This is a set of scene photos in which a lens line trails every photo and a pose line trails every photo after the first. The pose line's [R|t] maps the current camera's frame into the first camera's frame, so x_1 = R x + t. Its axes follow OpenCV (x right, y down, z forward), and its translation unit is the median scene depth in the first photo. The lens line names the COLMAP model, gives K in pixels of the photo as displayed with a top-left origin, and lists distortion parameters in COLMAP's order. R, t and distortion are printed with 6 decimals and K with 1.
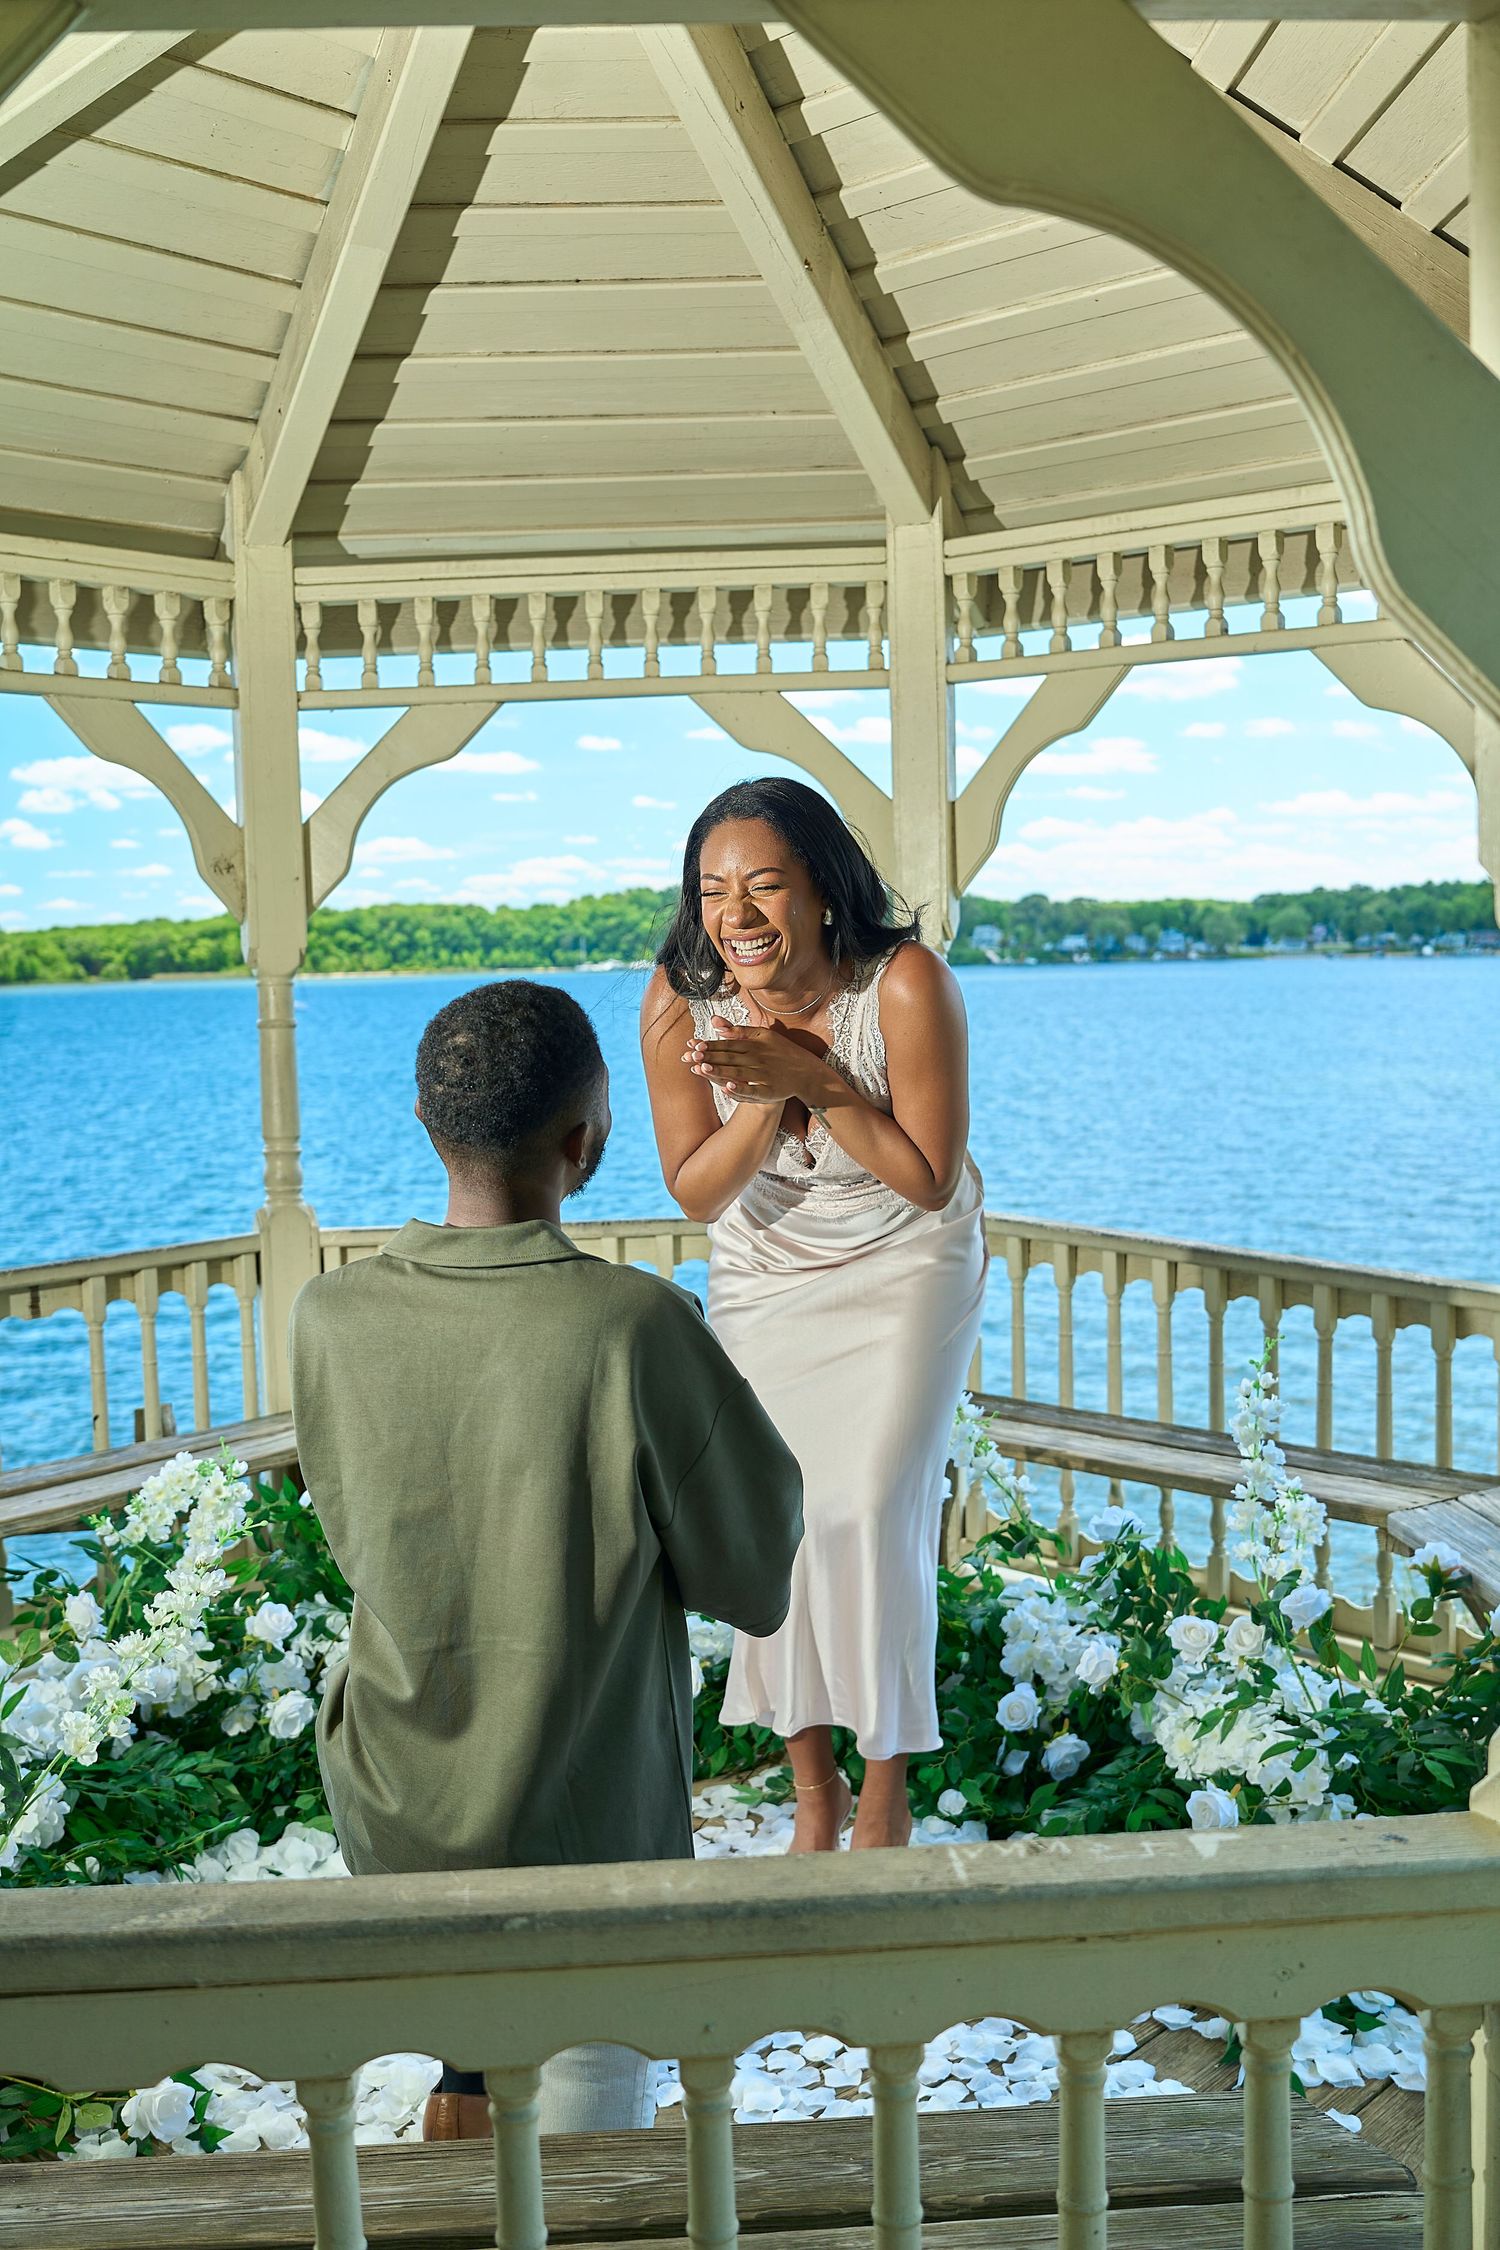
lens RADIAL K [[2240.8, 0, 764.8], [0, 2240.8, 1136.5], [0, 0, 1]] dist [-0.039124, -0.008907]
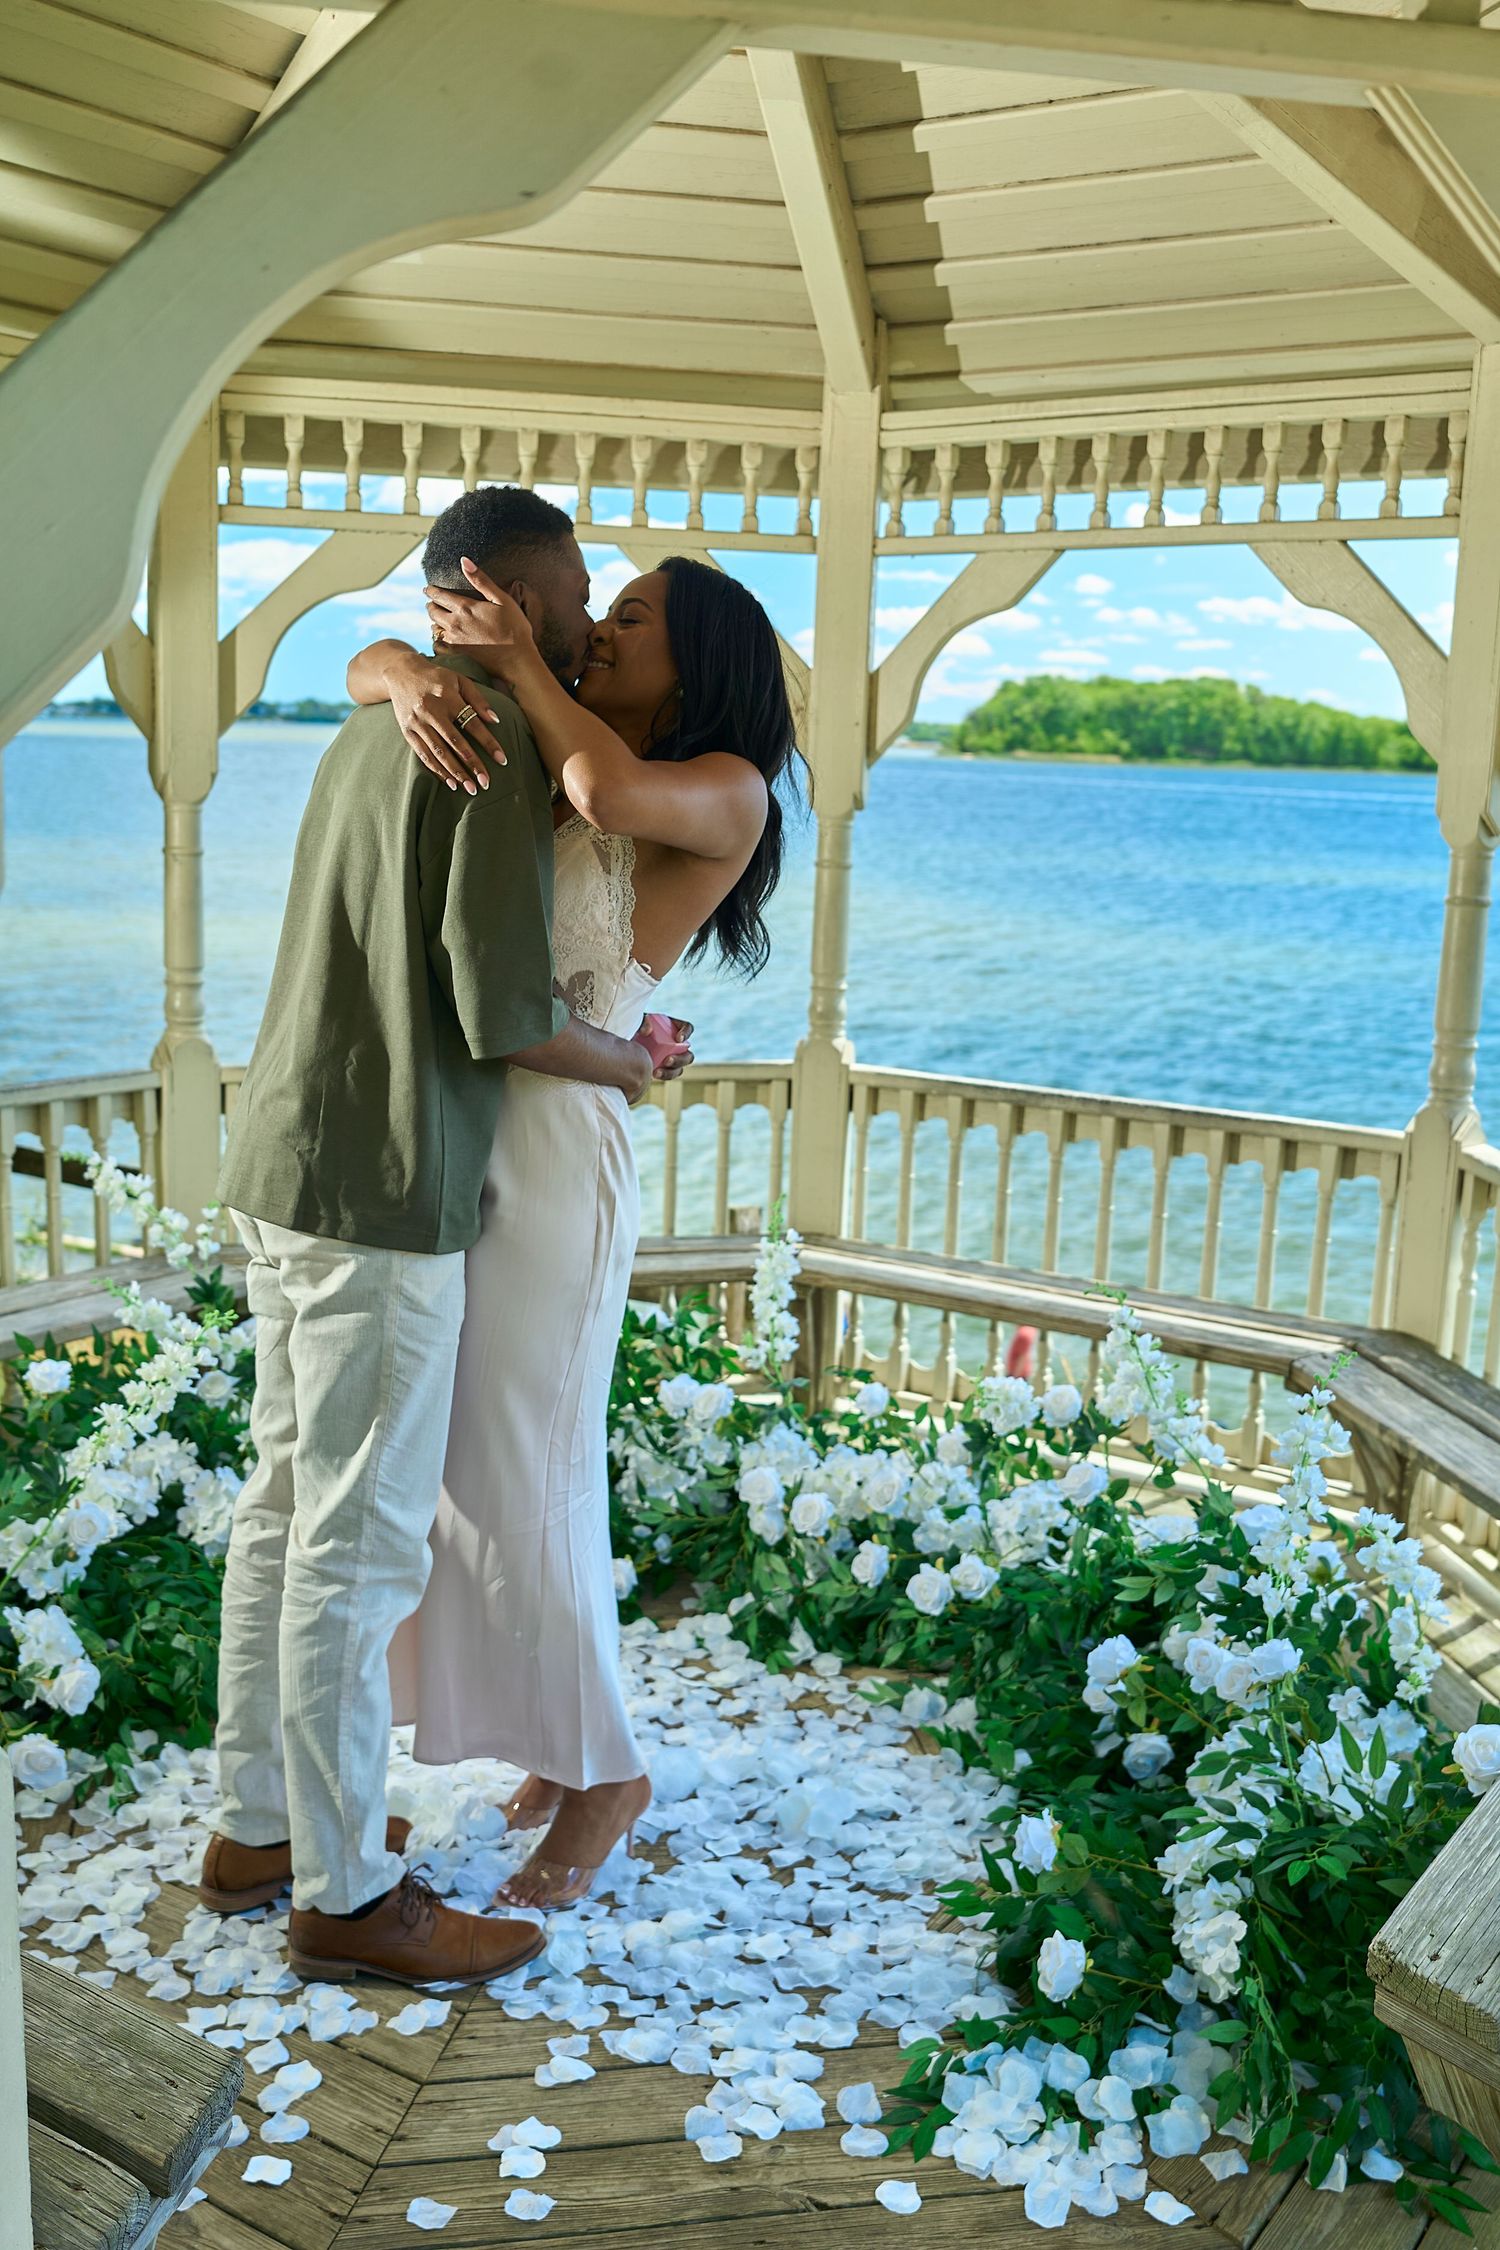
lens RADIAL K [[2240.8, 0, 764.8], [0, 2240.8, 1136.5], [0, 0, 1]] dist [-0.039124, -0.008907]
pose [[0.808689, 0.154155, -0.567678, 0.361270], [-0.100252, 0.987051, 0.125222, -0.052361], [0.579631, -0.044355, 0.813671, 0.132457]]
